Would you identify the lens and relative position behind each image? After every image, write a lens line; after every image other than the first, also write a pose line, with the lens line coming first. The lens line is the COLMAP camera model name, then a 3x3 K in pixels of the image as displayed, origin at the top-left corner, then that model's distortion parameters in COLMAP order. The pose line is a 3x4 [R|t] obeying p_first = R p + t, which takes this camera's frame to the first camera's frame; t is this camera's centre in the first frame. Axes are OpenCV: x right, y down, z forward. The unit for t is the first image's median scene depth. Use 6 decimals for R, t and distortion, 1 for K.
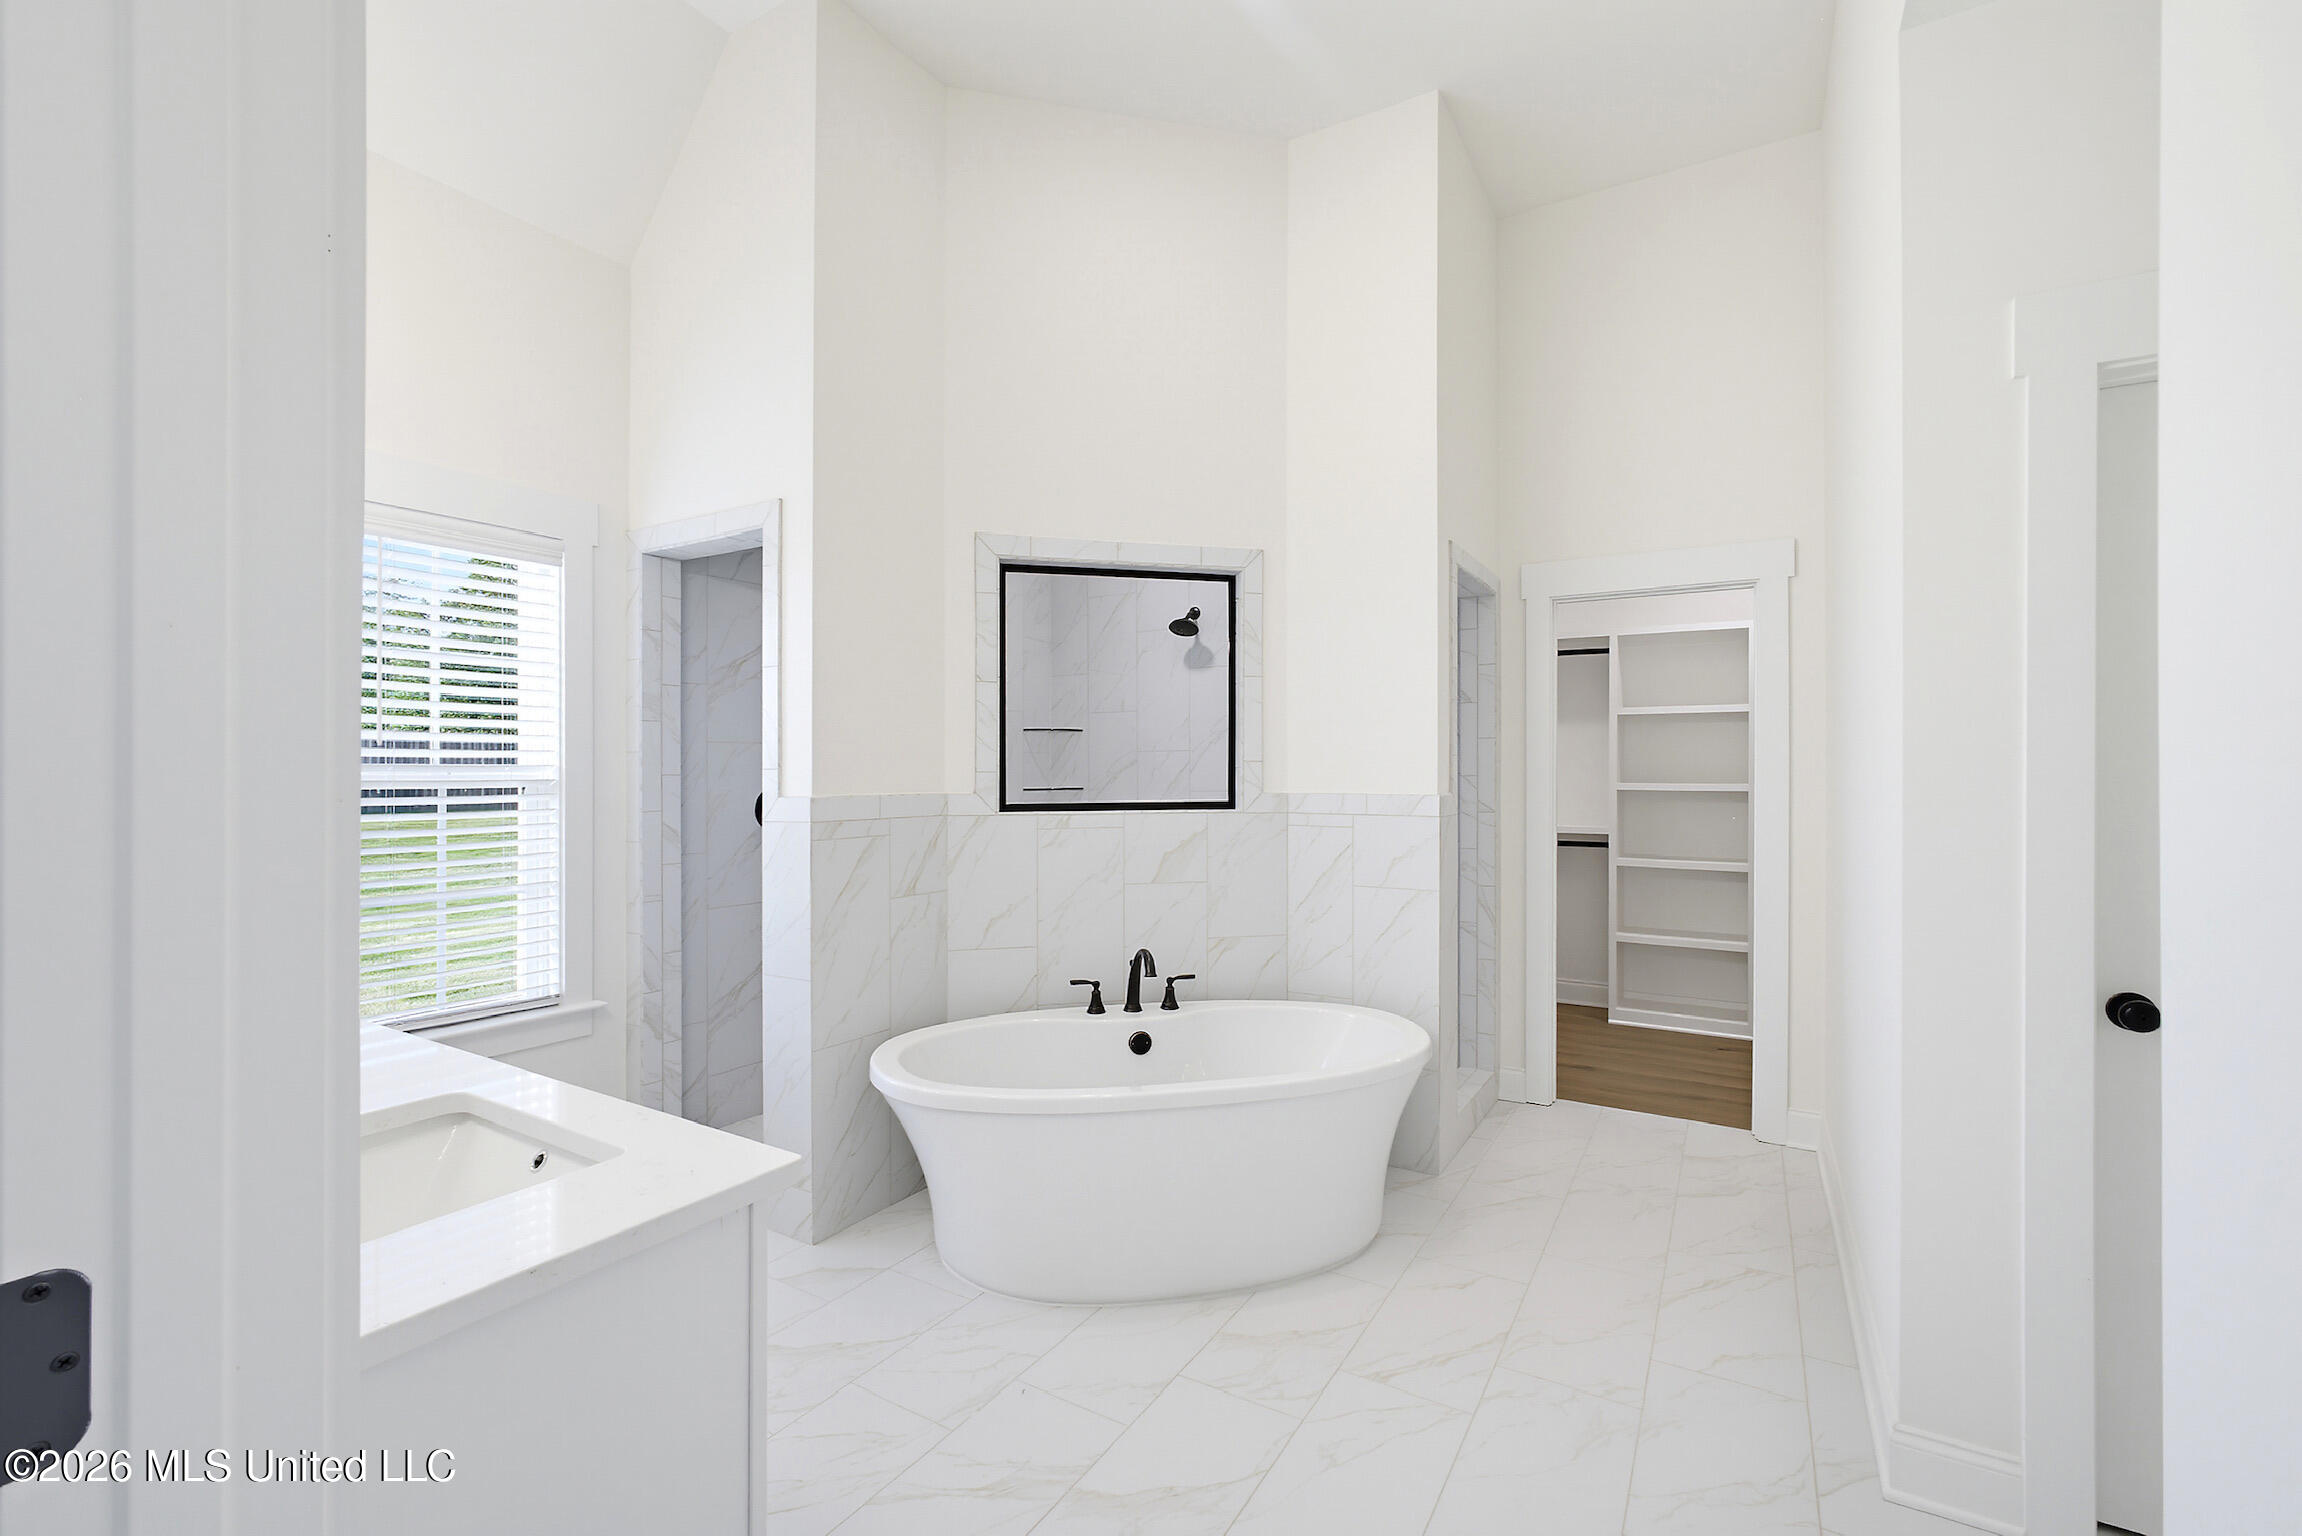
lens RADIAL K [[1066.8, 0, 1146.6], [0, 1066.8, 771.9], [0, 0, 1]] dist [-0.002941, -0.000388]
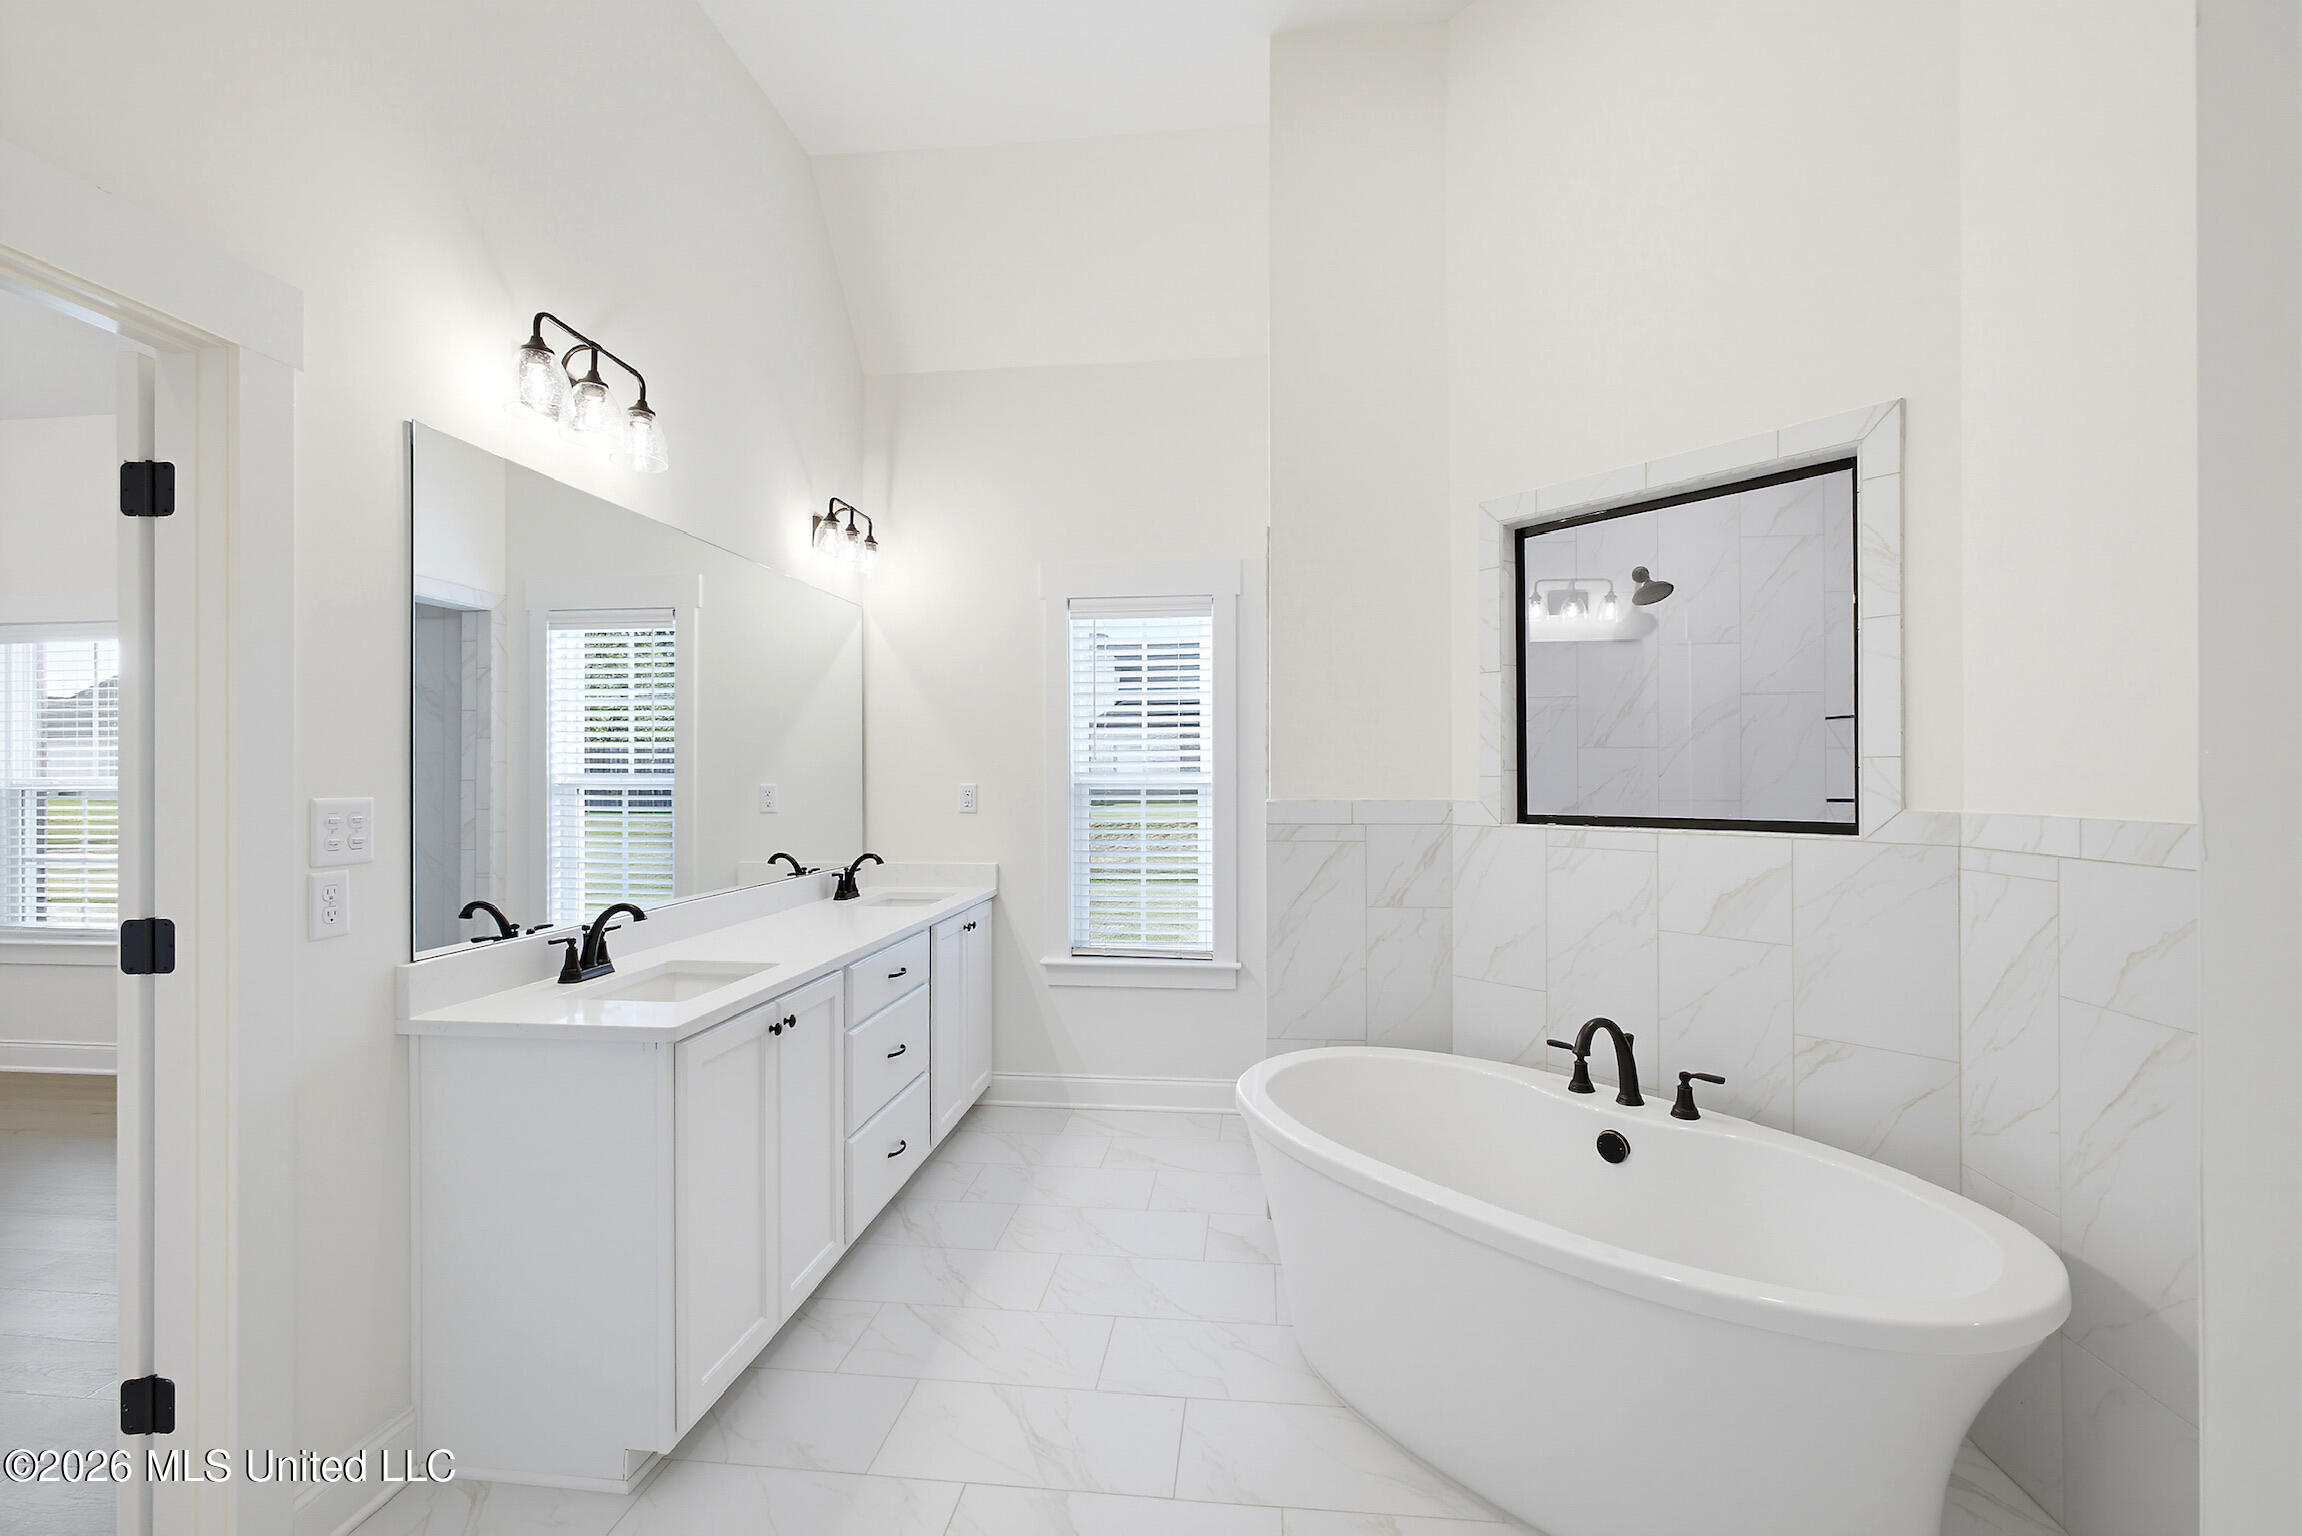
lens RADIAL K [[1002.1, 0, 1113.0], [0, 1002.1, 775.6], [0, 0, 1]] dist [0.035287, 0.000086]
pose [[0.394566, -0.002536, -0.918864, 0.484060], [0.005338, 0.999986, -0.000468, -0.001958], [0.918852, -0.004720, 0.394573, 0.398906]]
